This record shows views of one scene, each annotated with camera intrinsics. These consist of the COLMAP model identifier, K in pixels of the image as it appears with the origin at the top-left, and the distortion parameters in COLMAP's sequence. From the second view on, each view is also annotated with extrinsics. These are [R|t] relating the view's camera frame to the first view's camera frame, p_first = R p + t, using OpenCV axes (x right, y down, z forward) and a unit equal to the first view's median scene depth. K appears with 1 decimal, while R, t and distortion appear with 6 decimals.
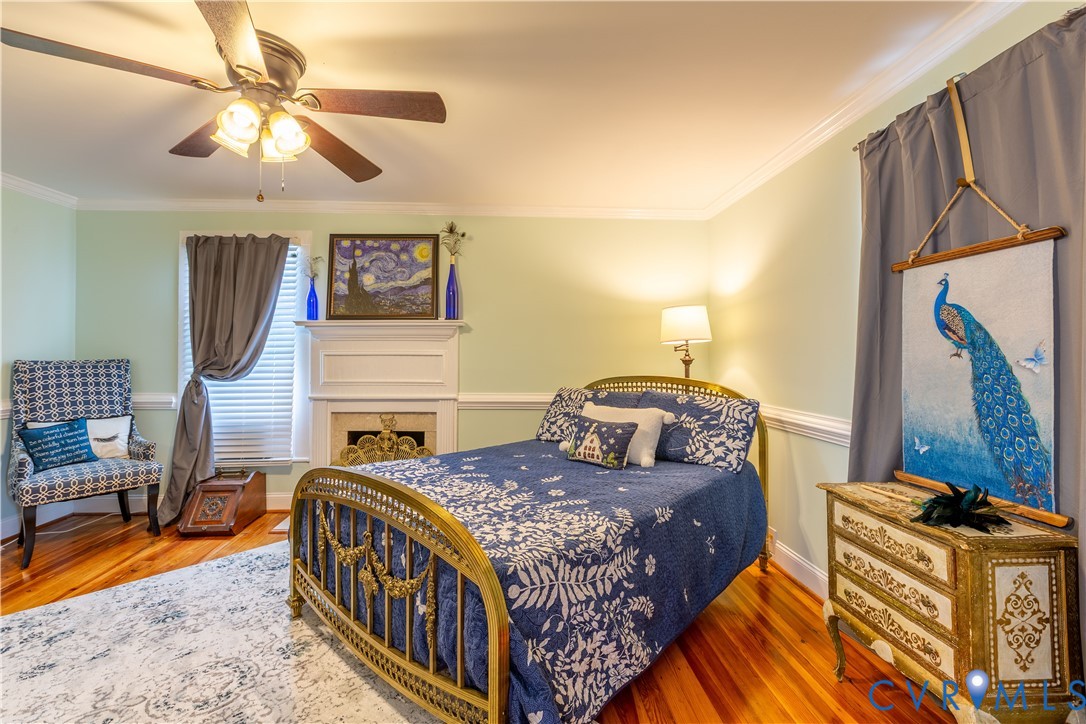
lens RADIAL K [[483.0, 0, 547.1], [0, 483.0, 344.3], [0, 0, 1]] dist [0.001903, -0.000321]
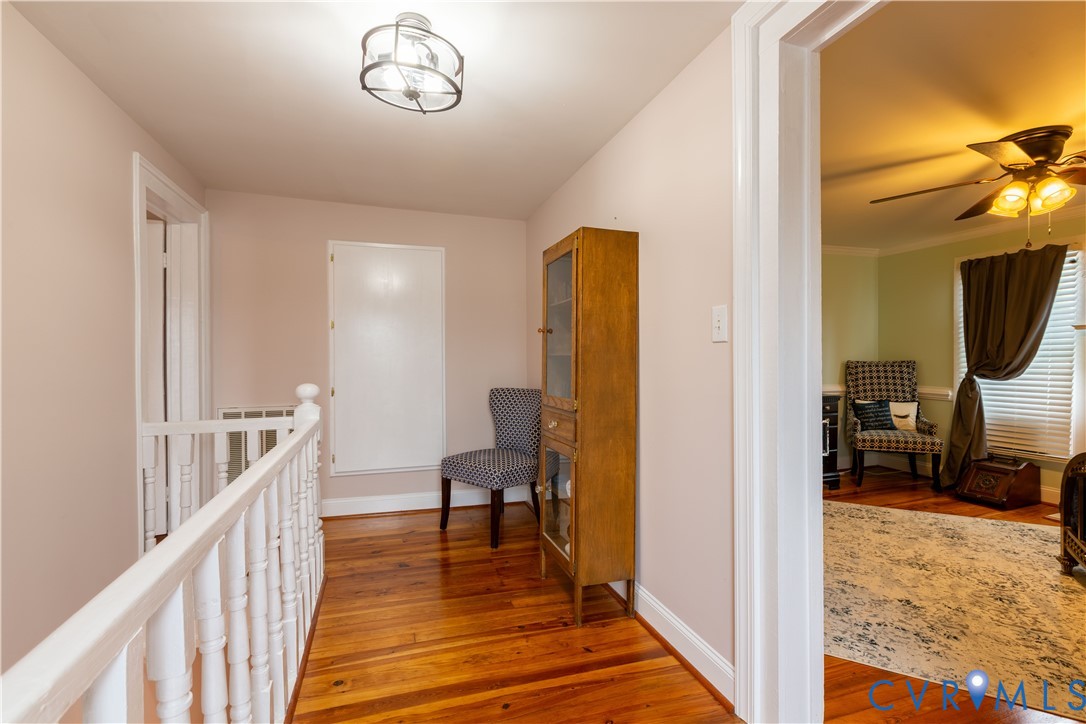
lens RADIAL K [[482.0, 0, 541.4], [0, 482.0, 360.8], [0, 0, 1]] dist [0.000066, -0.000387]
pose [[0.229066, 0.010274, -0.973357, 0.232090], [0.018507, 0.999718, 0.014907, -0.008853], [0.973235, -0.021428, 0.228811, -0.364225]]
